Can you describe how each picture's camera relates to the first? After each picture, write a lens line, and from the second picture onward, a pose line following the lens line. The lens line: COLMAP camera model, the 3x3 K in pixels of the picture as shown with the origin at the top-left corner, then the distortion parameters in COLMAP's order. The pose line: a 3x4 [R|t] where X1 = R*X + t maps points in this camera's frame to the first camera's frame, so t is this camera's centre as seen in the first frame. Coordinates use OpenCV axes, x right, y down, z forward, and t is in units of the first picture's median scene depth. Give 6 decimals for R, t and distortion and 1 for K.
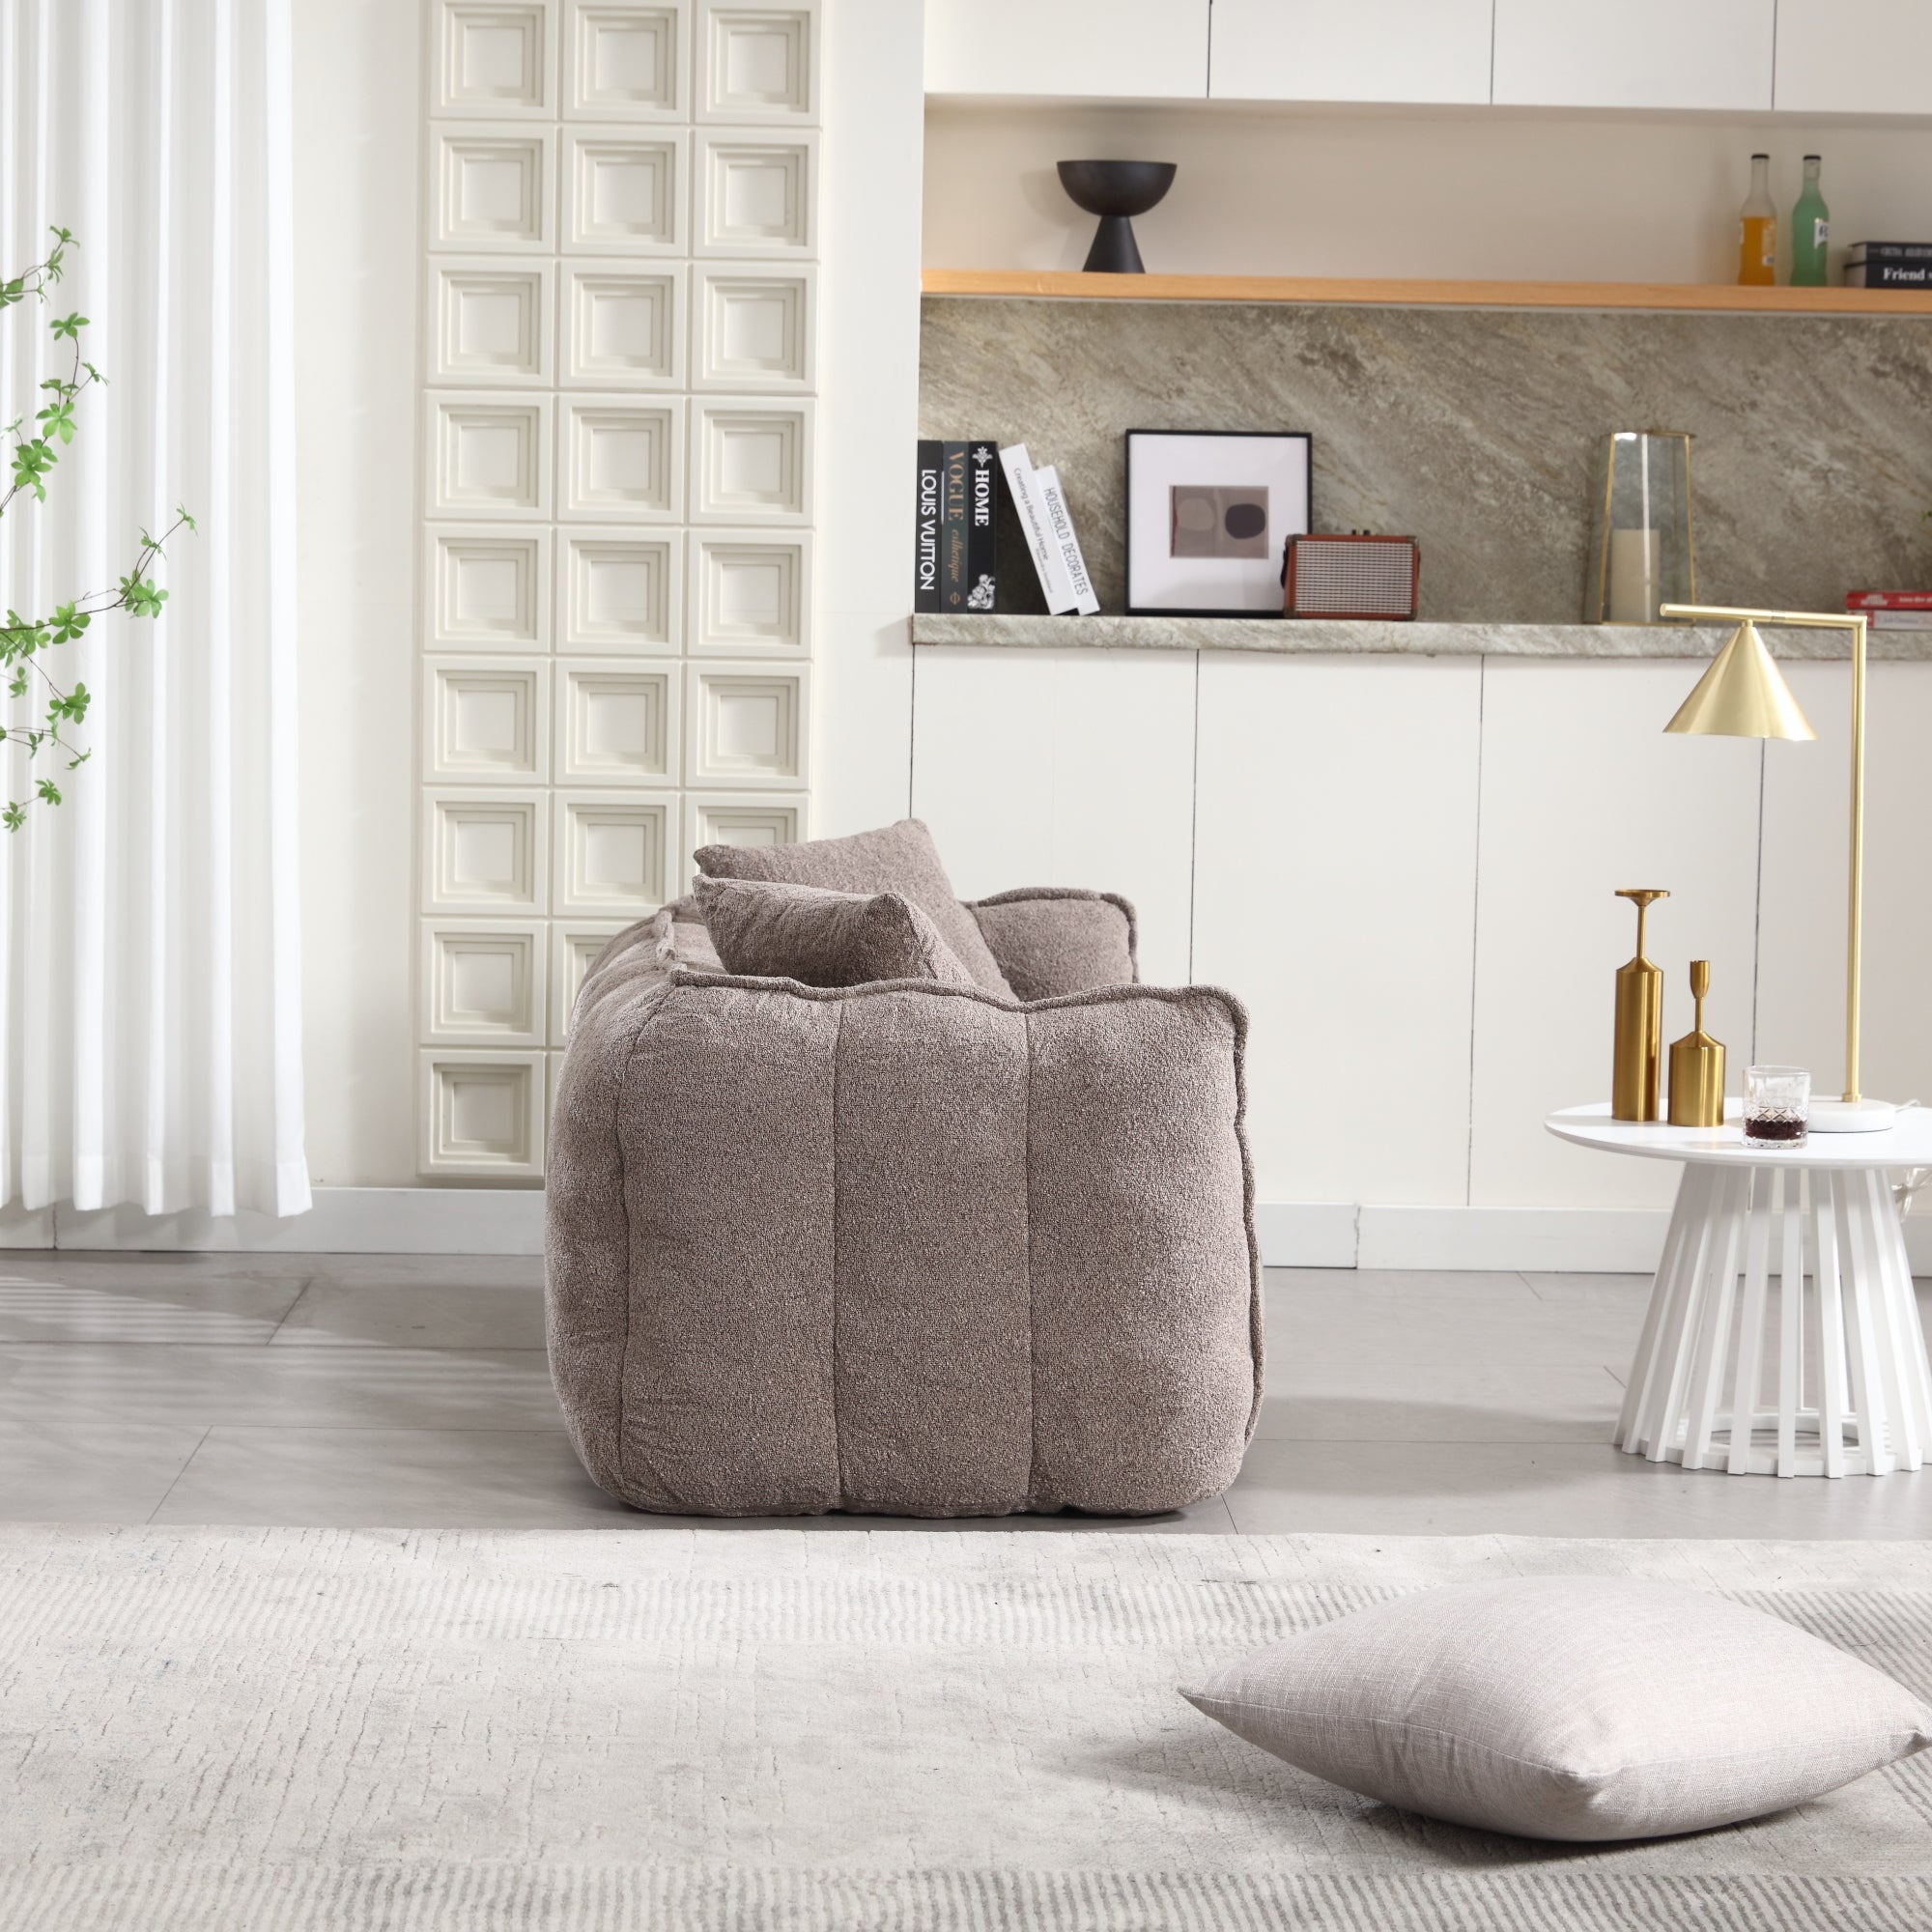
lens RADIAL K [[4963.9, 0, 966.4], [0, 4963.9, 962.9], [0, 0, 1]] dist [0.014154, -0.141401]
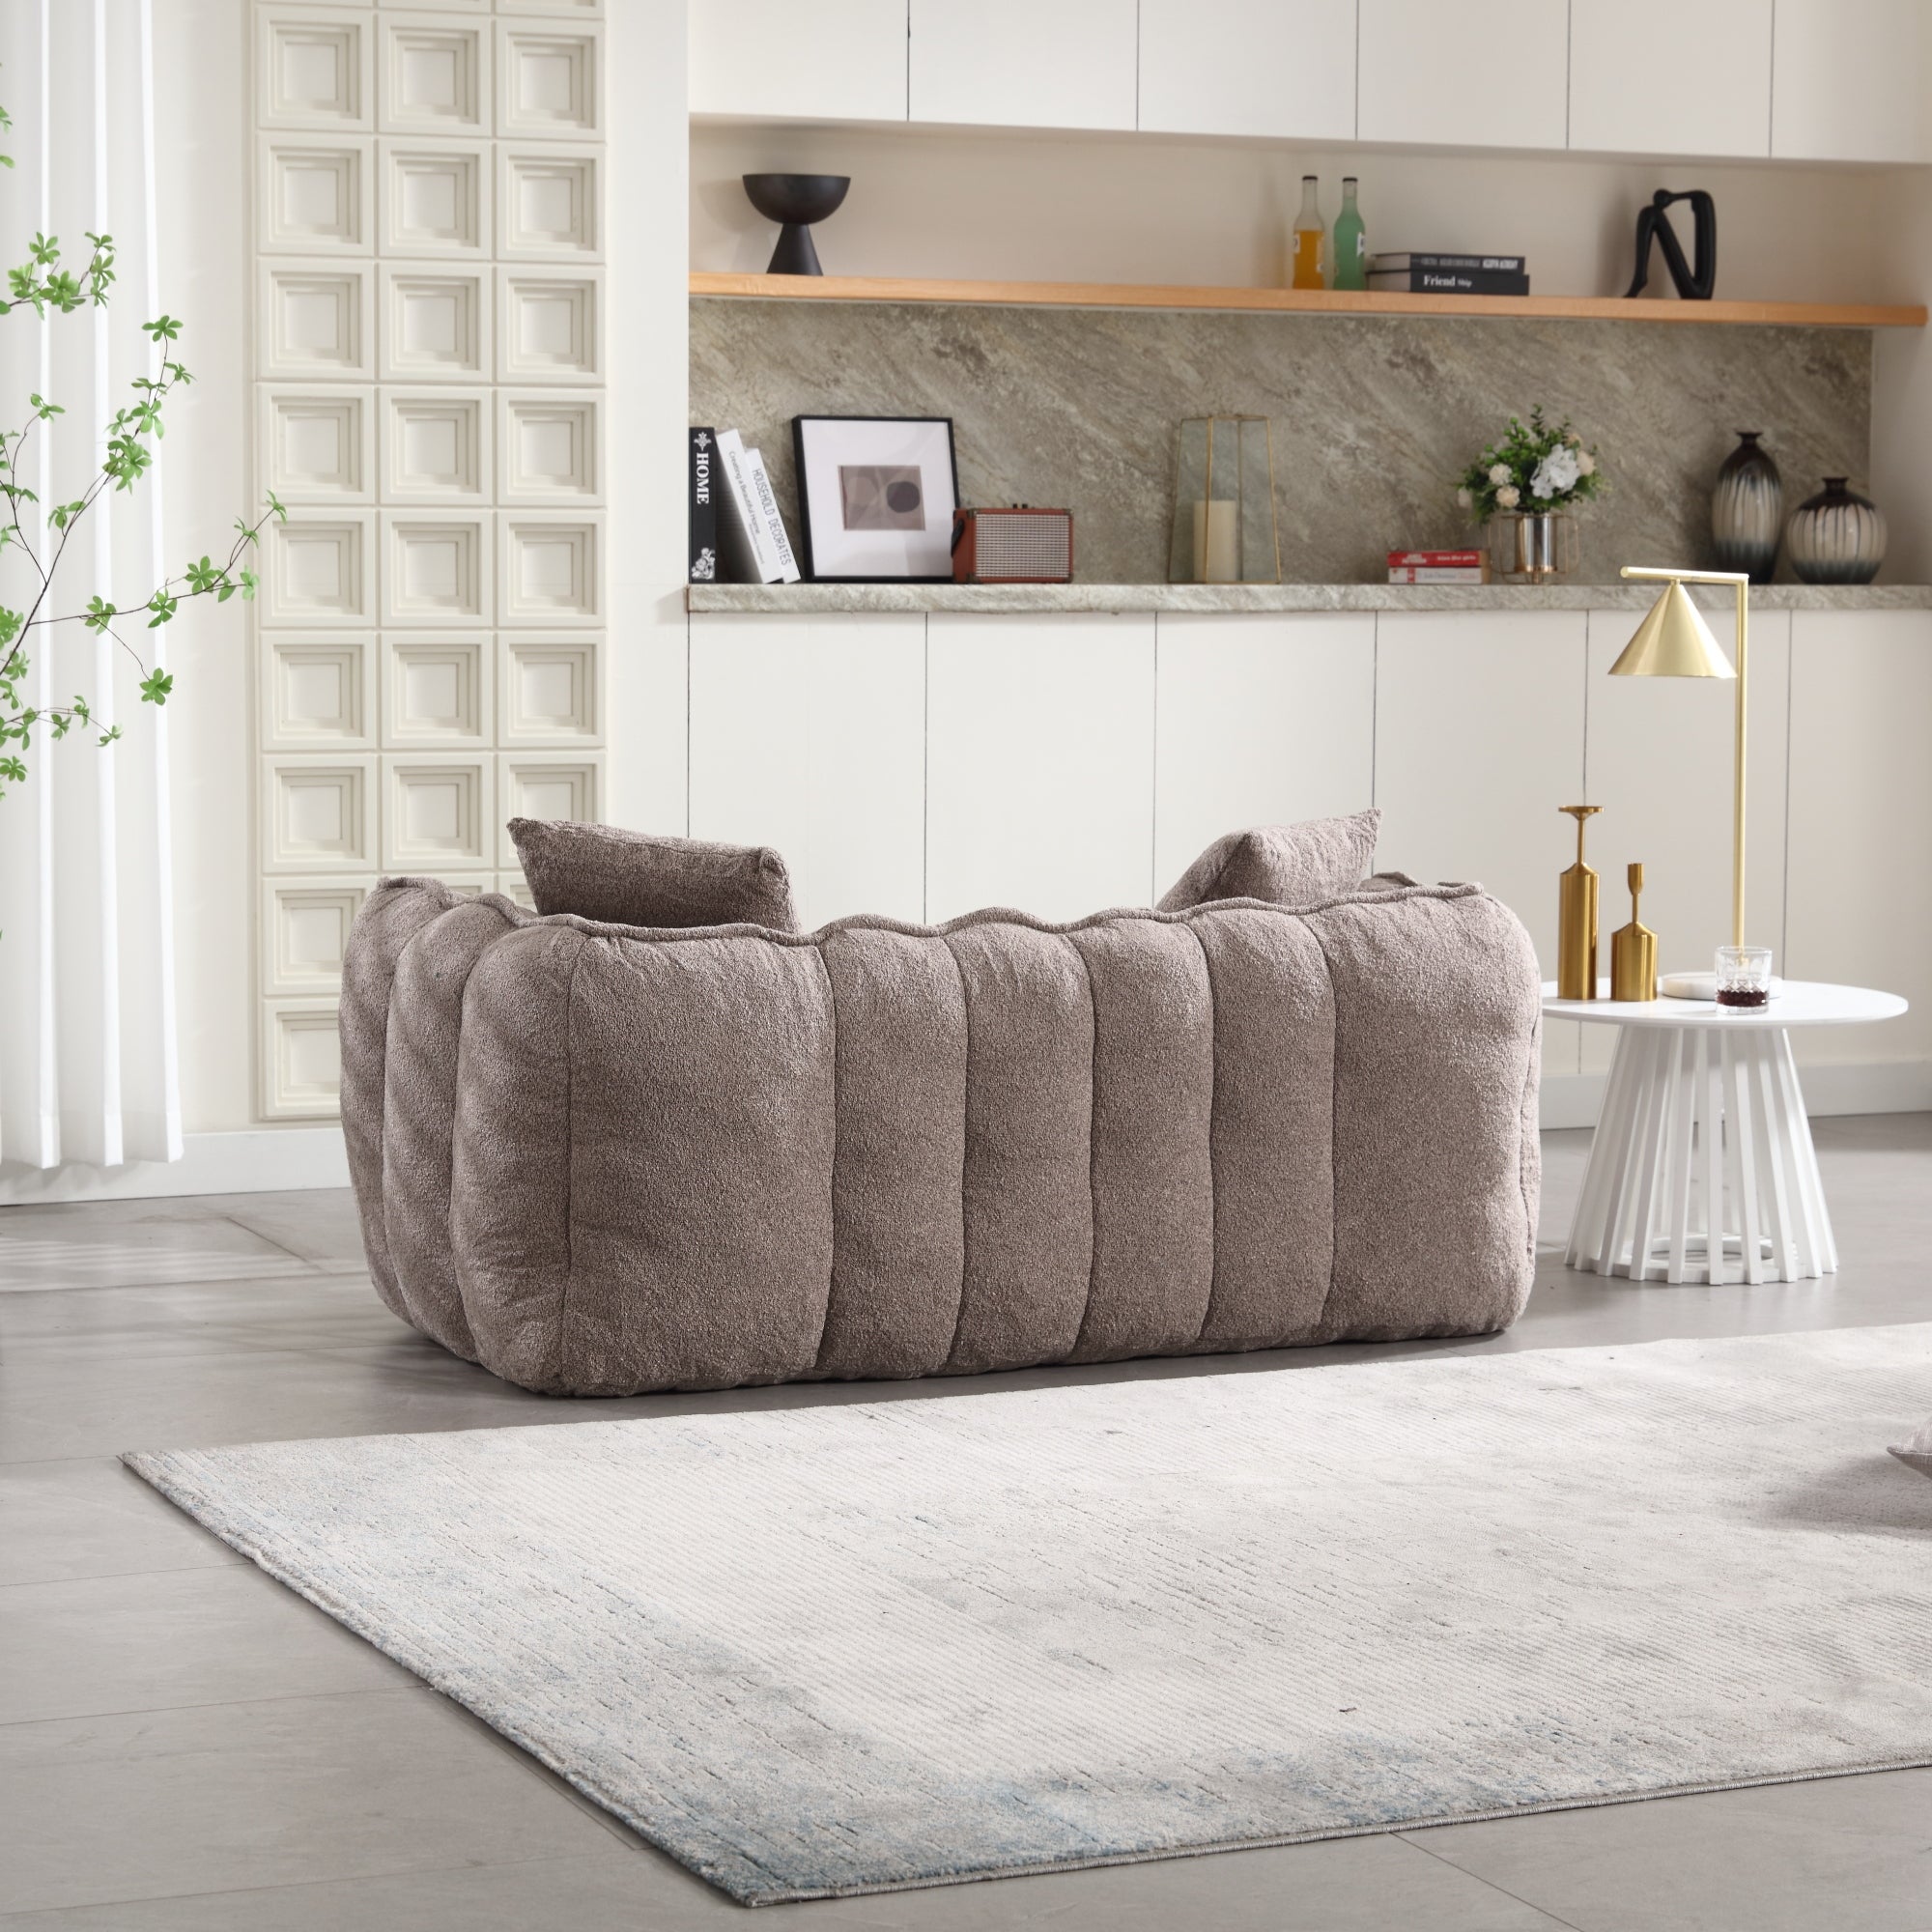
lens RADIAL K [[4844.1, 0, 965.2], [0, 4844.1, 967.2], [0, 0, 1]] dist [0.009203, -0.144643]
pose [[0.928748, -0.046216, 0.367820, -0.352636], [0.041354, 0.998922, 0.021094, -0.005480], [-0.368399, -0.004380, 0.929658, -0.025041]]
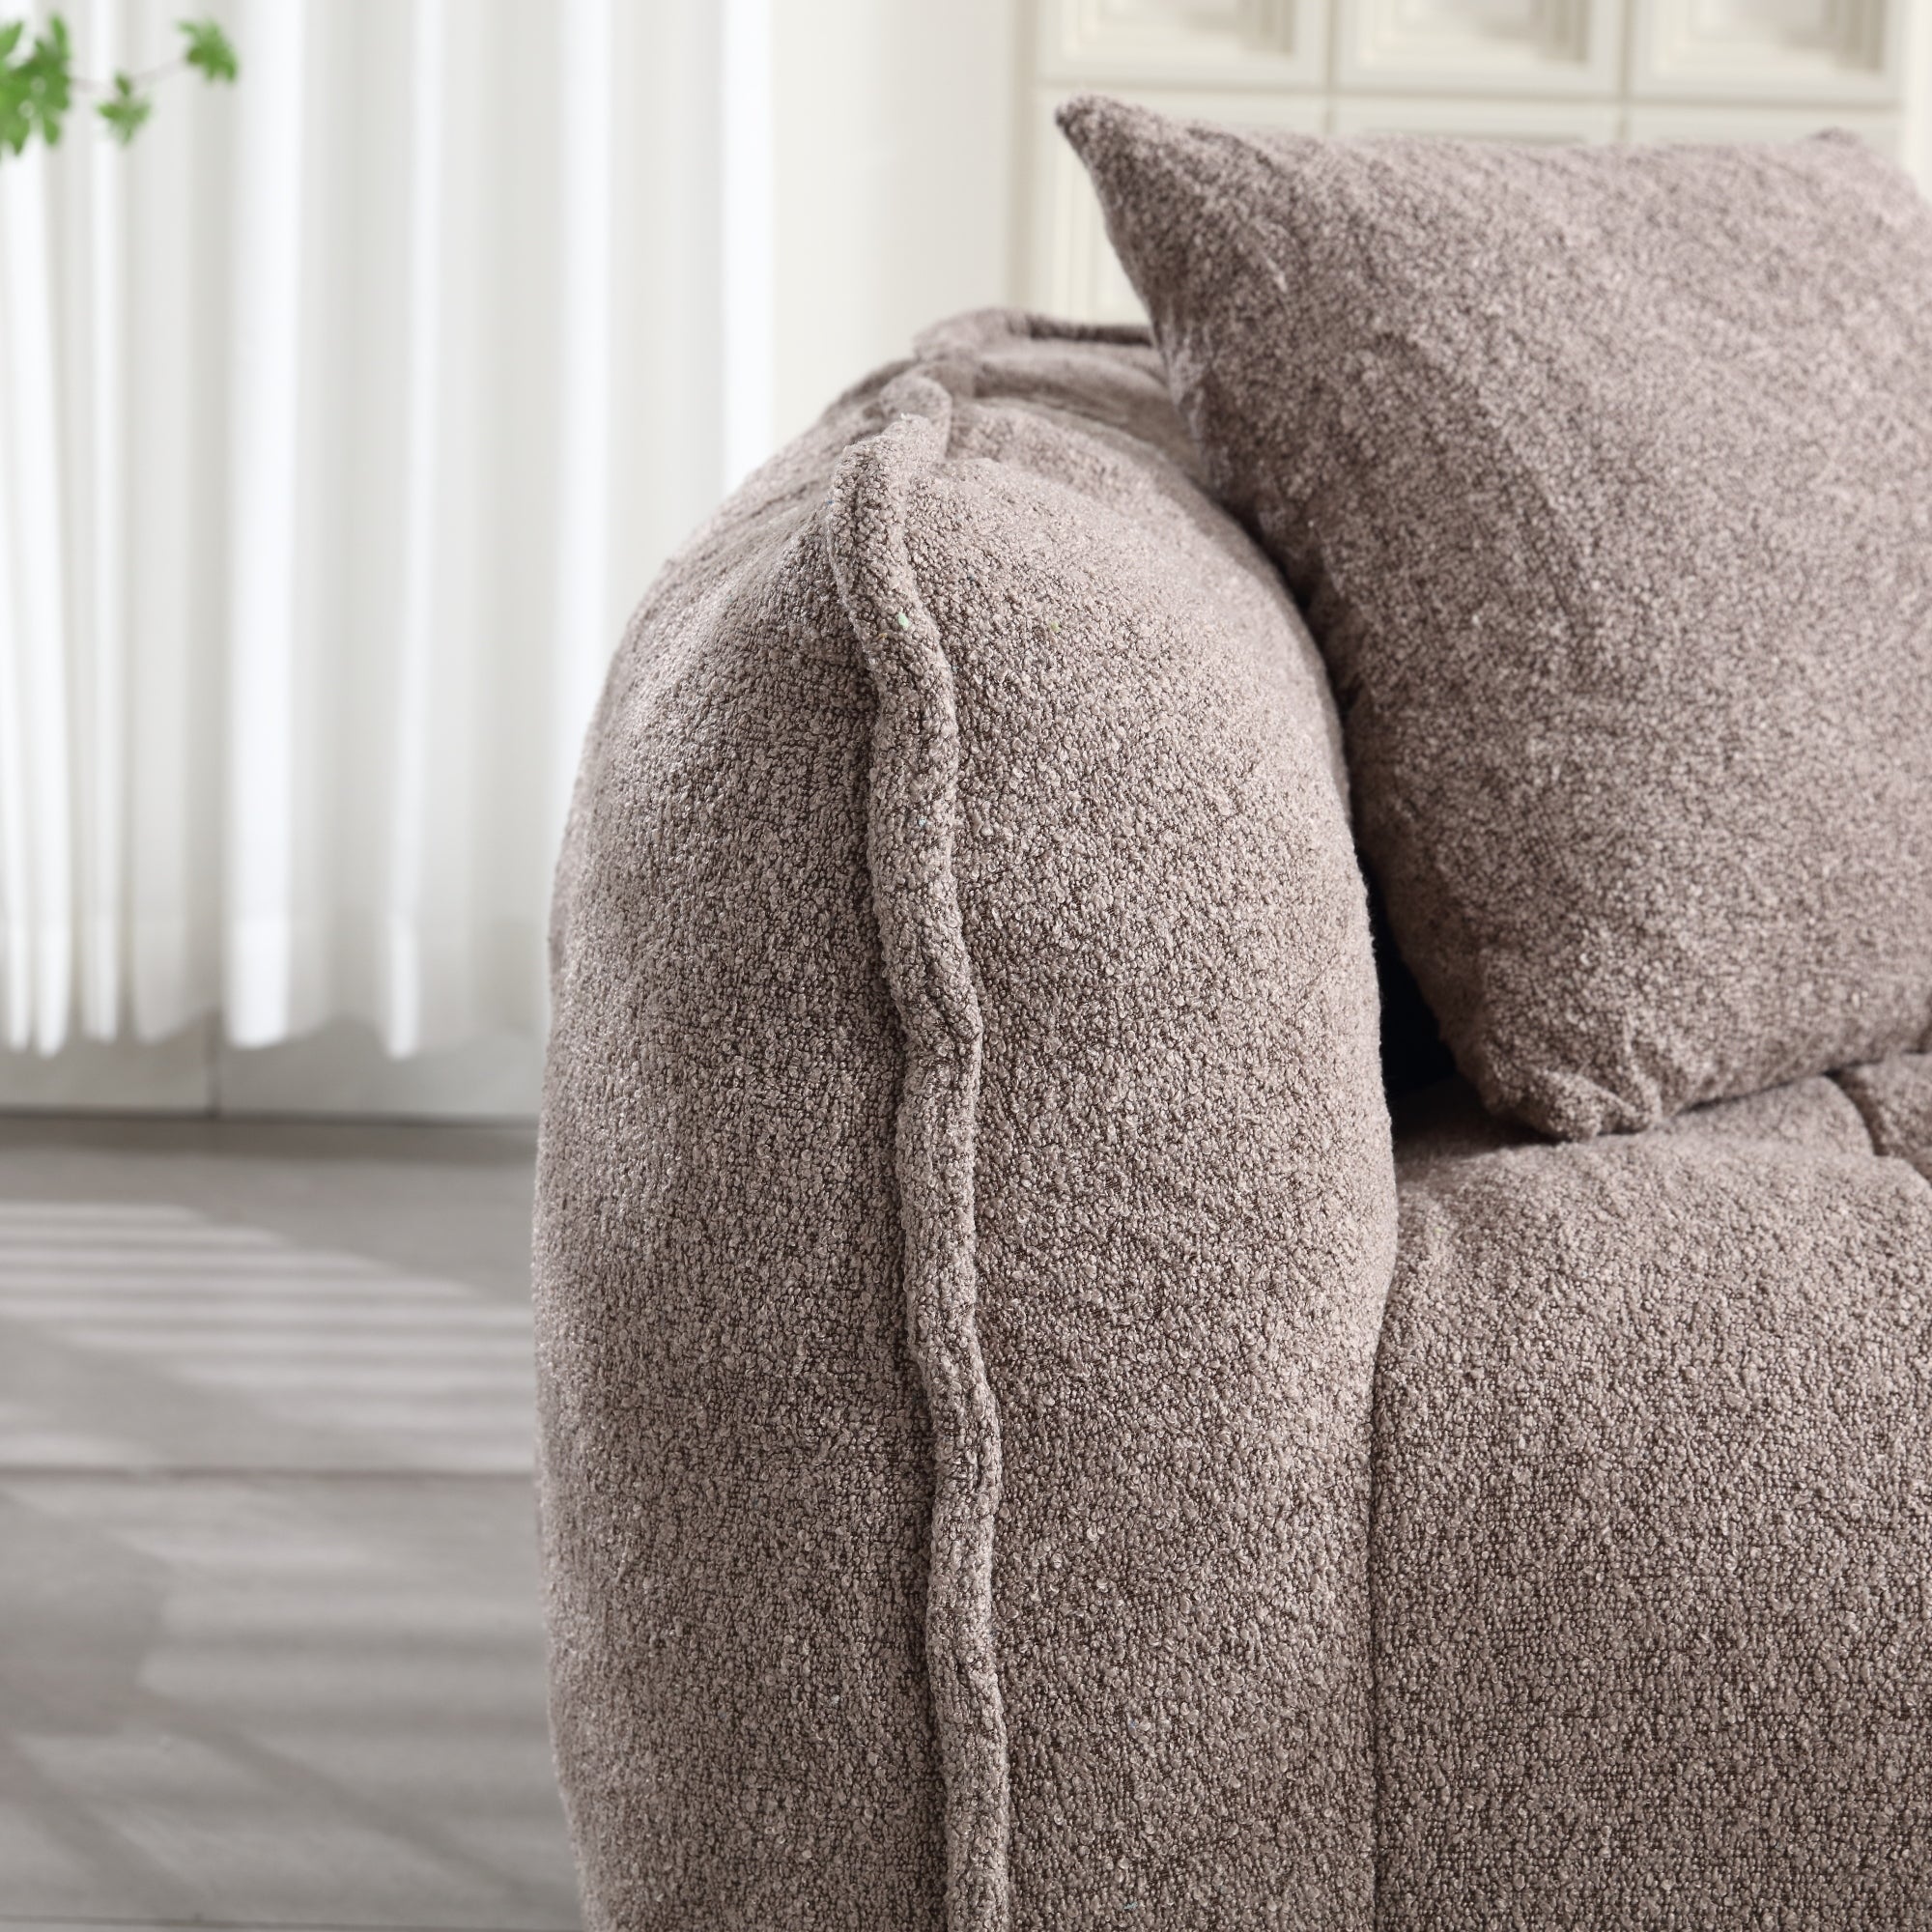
lens RADIAL K [[4844.1, 0, 965.2], [0, 4844.1, 967.2], [0, 0, 1]] dist [0.009203, -0.144643]
pose [[0.999939, 0.008510, 0.006979, -0.115892], [-0.009119, 0.995682, 0.092377, 0.003100], [-0.006163, -0.092435, 0.995700, 0.569590]]
